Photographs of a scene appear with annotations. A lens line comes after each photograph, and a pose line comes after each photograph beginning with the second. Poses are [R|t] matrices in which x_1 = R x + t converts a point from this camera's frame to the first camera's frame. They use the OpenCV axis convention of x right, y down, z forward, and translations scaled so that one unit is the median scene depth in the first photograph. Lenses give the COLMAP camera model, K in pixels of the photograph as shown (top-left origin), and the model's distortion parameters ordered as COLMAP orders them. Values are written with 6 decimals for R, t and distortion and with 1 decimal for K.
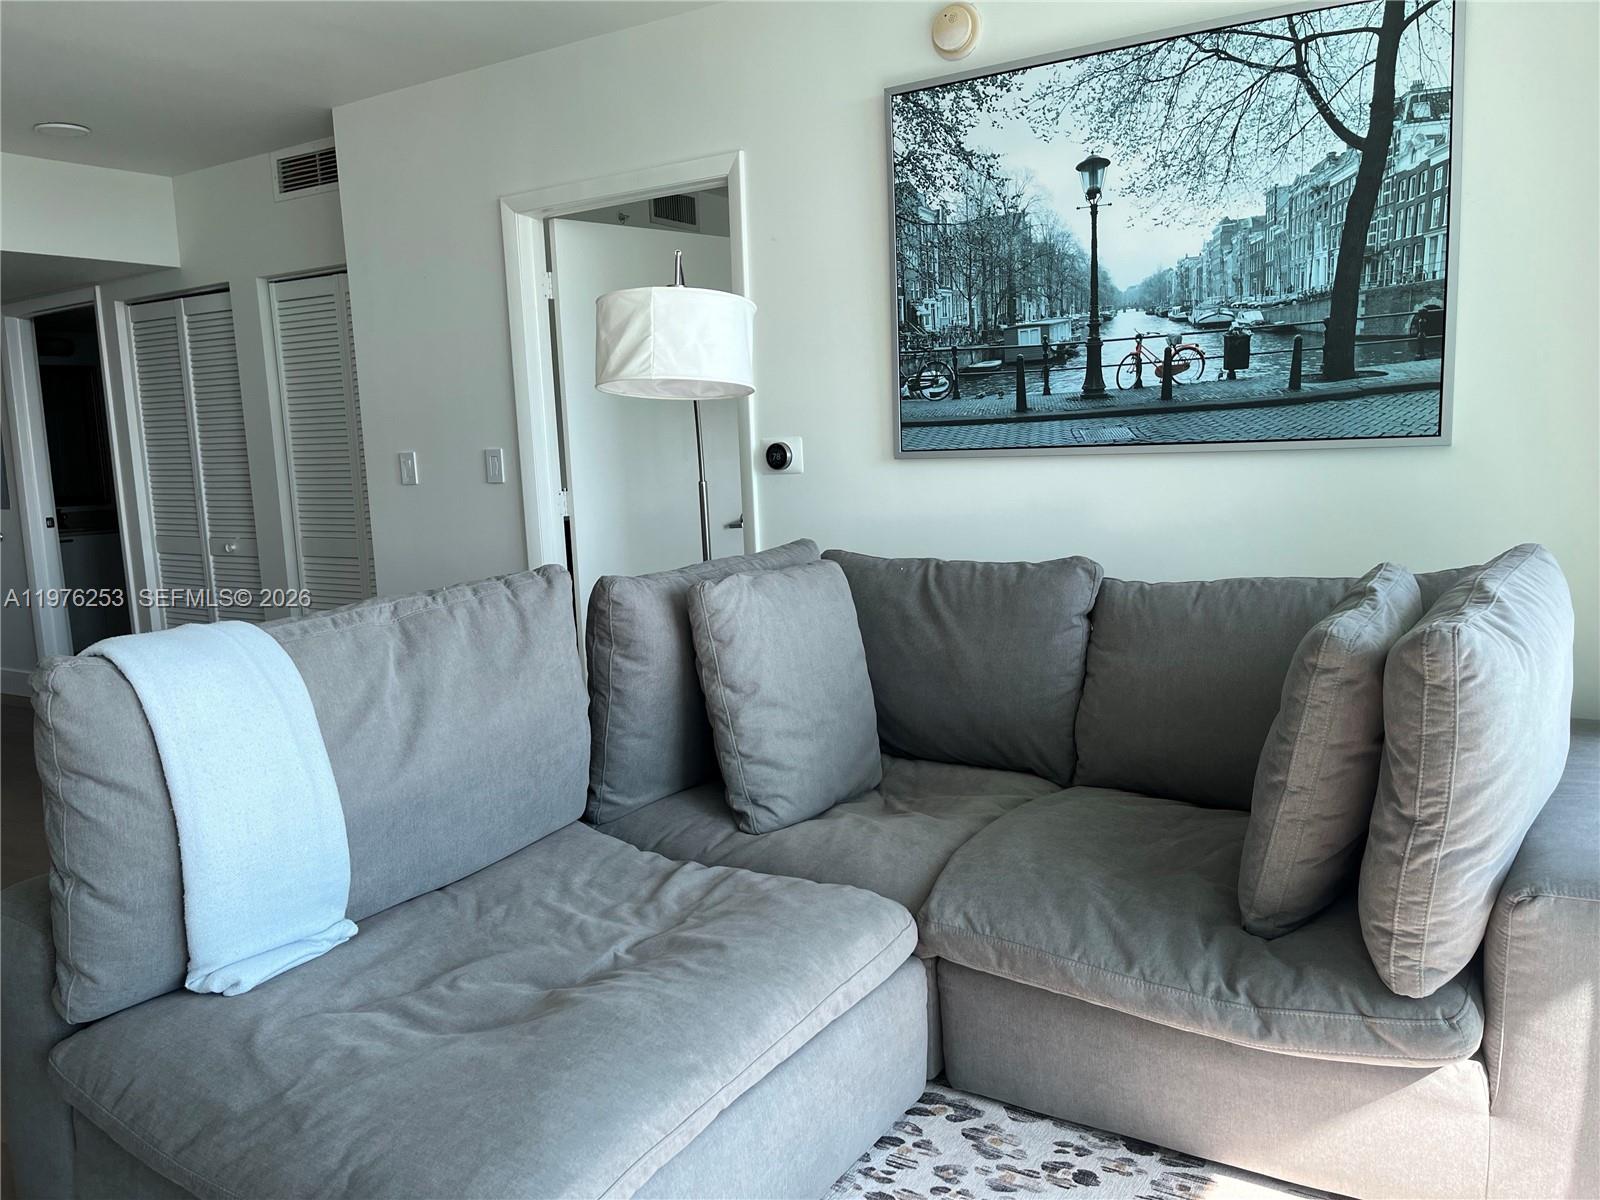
lens RADIAL K [[1202.9, 0, 813.2], [0, 1202.9, 615.4], [0, 0, 1]] dist [0.070163, -0.092392]
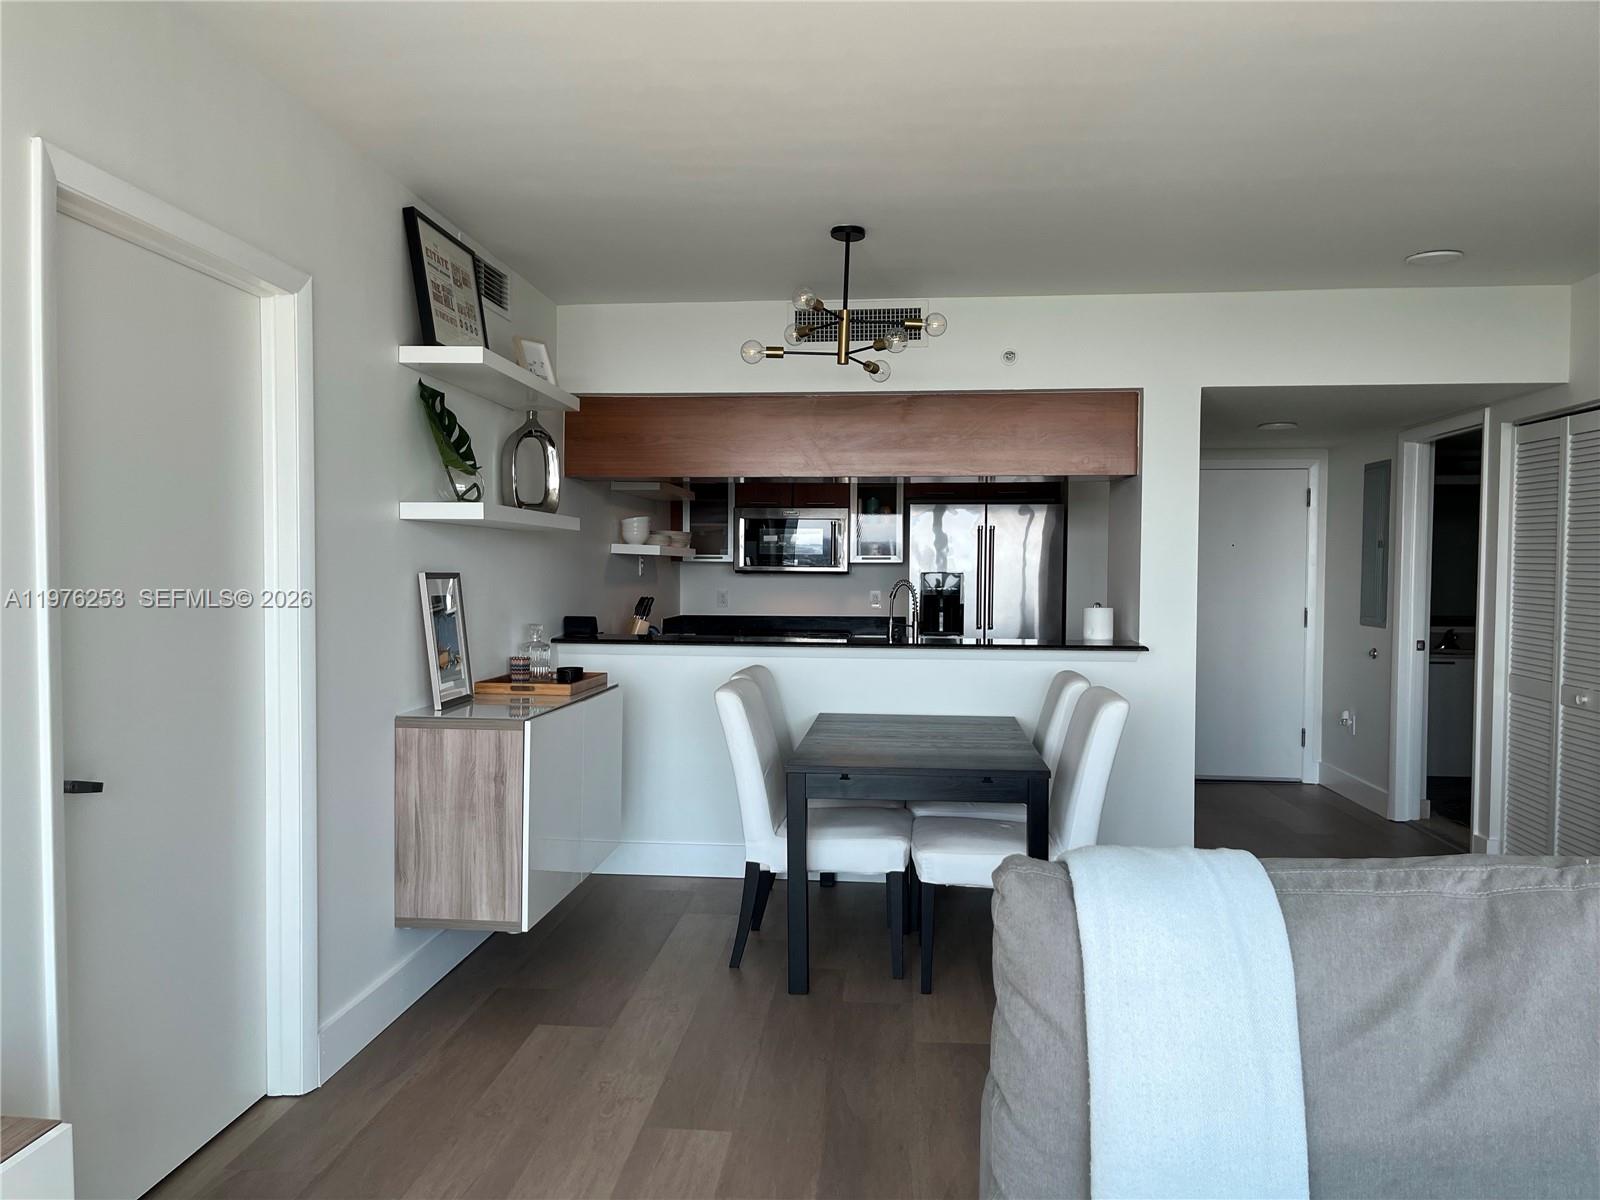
lens RADIAL K [[1202.9, 0, 787.7], [0, 1202.9, 625.0], [0, 0, 1]] dist [0.070163, -0.092392]
pose [[0.435684, 0.083585, -0.896210, 0.042189], [-0.147790, 0.988809, 0.020374, -0.041543], [0.887883, 0.123575, 0.443162, 0.113488]]
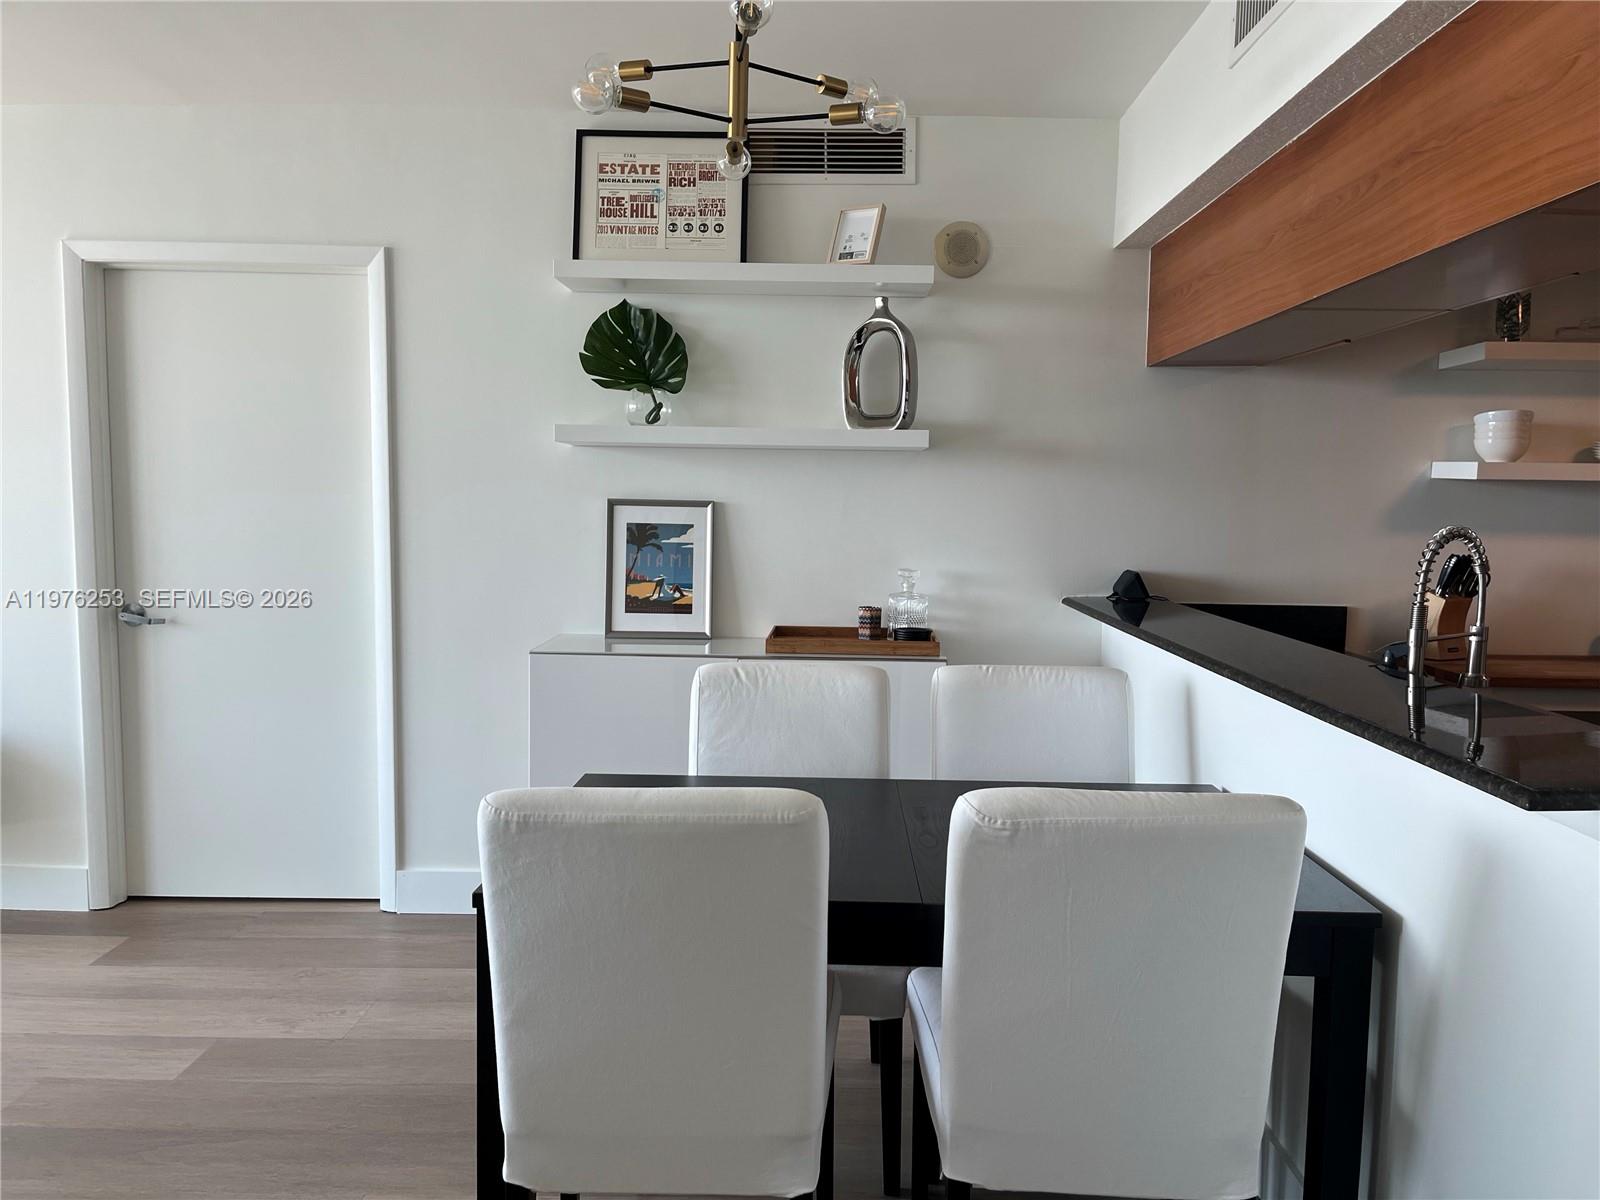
lens RADIAL K [[1202.9, 0, 800.2], [0, 1202.9, 612.7], [0, 0, 1]] dist [0.070163, -0.092392]
pose [[-0.862967, 0.071147, -0.500226, -0.394784], [-0.050912, 0.972753, 0.226186, -0.119685], [0.502688, 0.220659, -0.835831, 0.835755]]
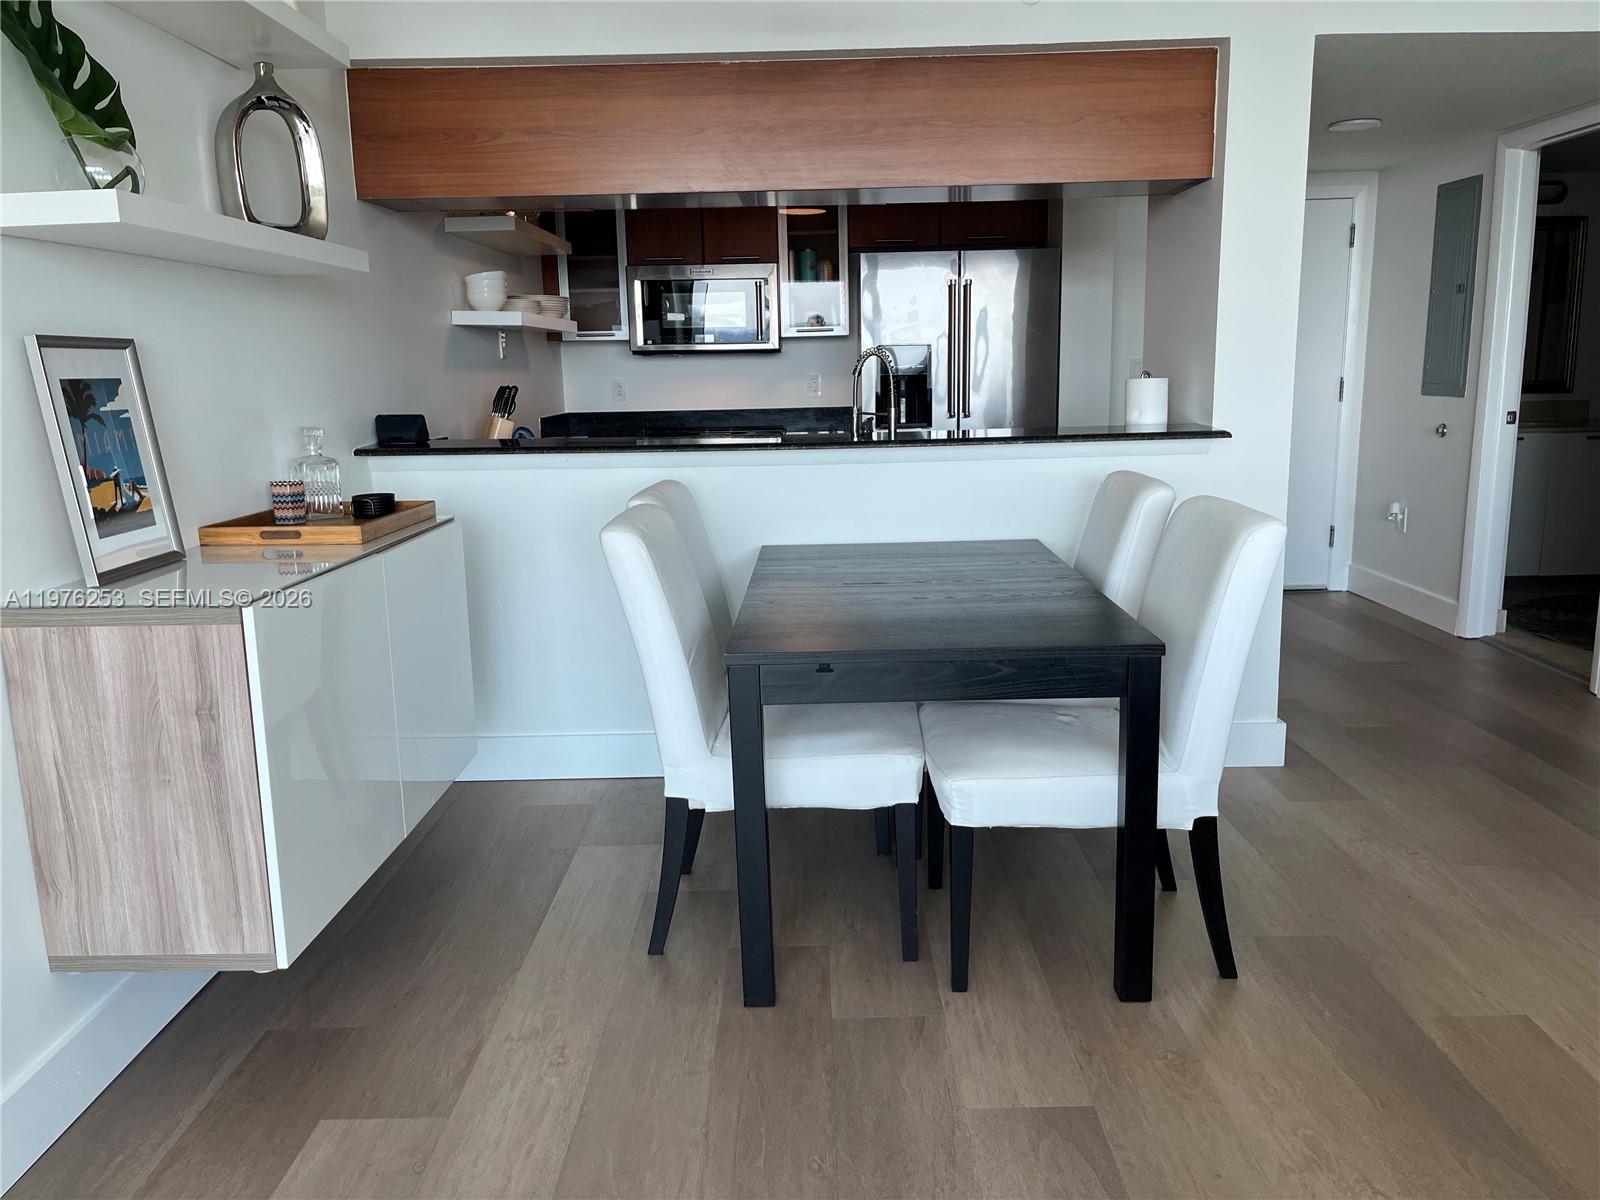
lens RADIAL K [[1202.9, 0, 805.8], [0, 1202.9, 611.8], [0, 0, 1]] dist [0.070163, -0.092392]
pose [[0.516491, 0.199024, -0.832842, -0.207480], [-0.116637, 0.979901, 0.161834, -0.031676], [0.848312, 0.013554, 0.529324, 0.229595]]
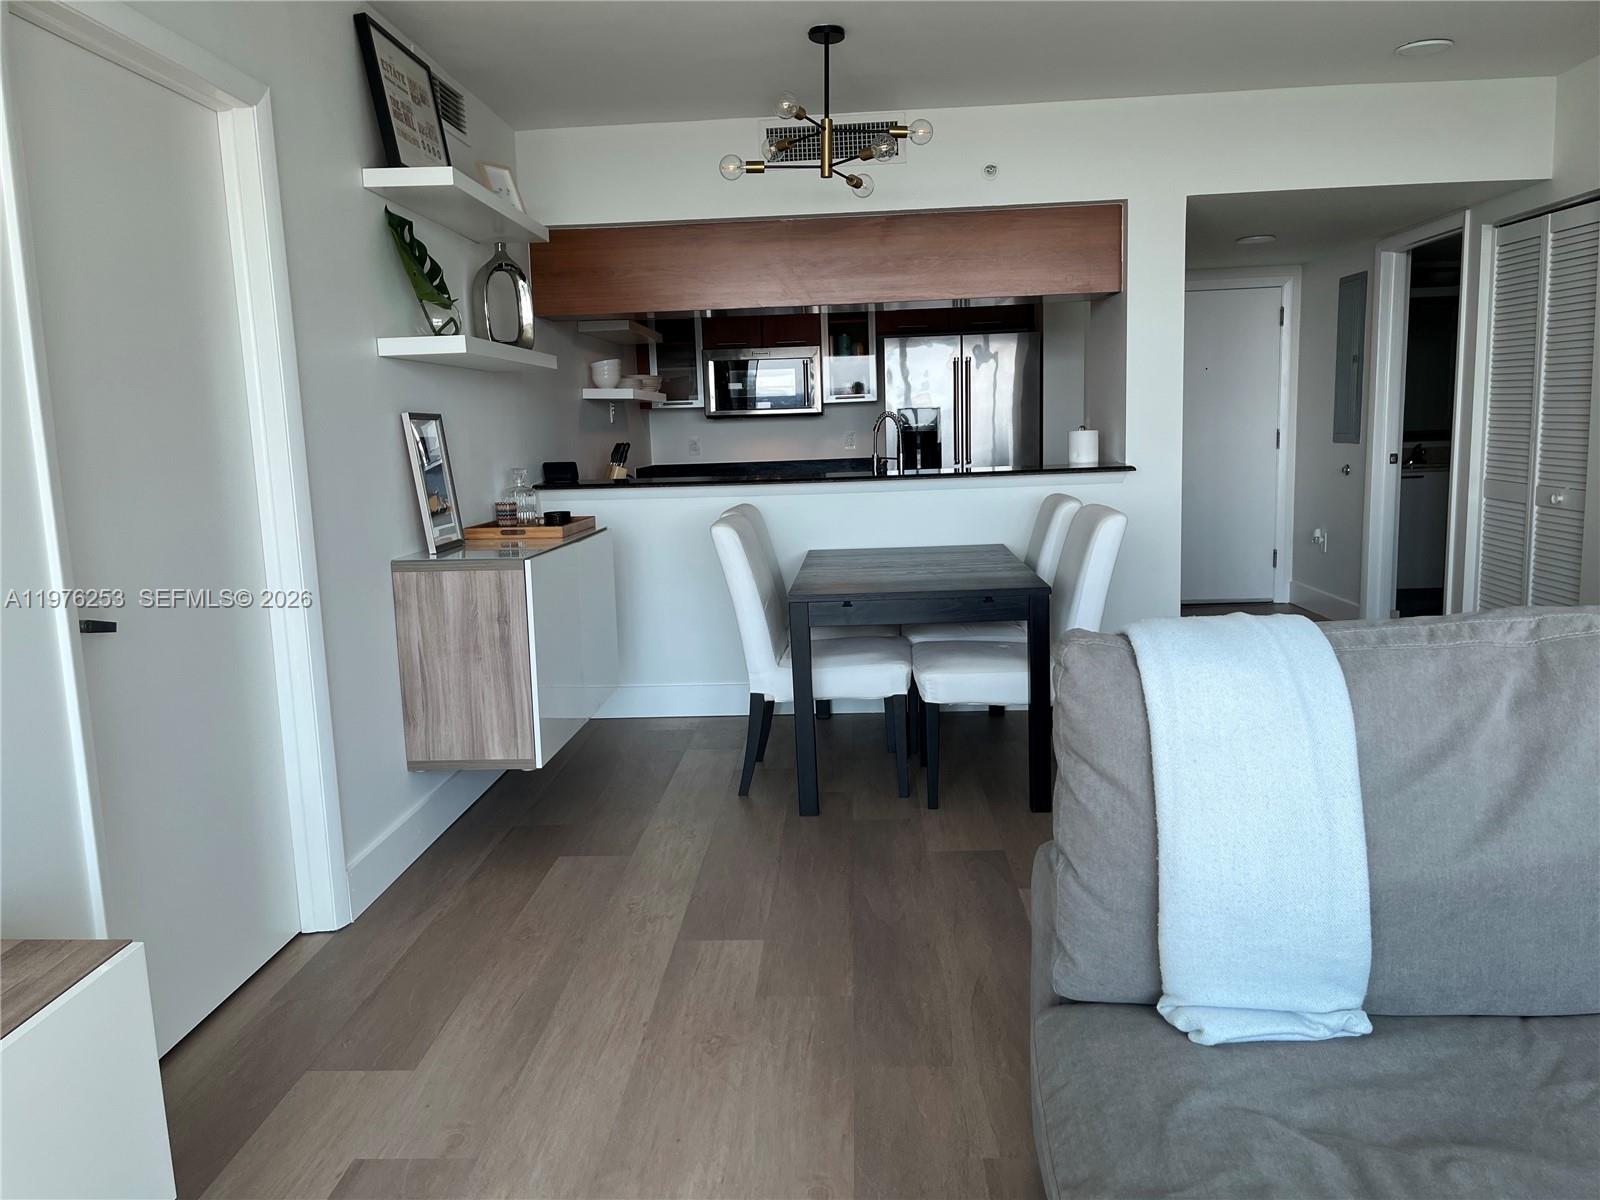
lens RADIAL K [[1202.9, 0, 794.1], [0, 1202.9, 620.0], [0, 0, 1]] dist [0.070163, -0.092392]
pose [[0.476558, 0.161363, -0.864207, 0.029789], [-0.106083, 0.986383, 0.125677, -0.021206], [0.872719, 0.031785, 0.487187, 0.096608]]
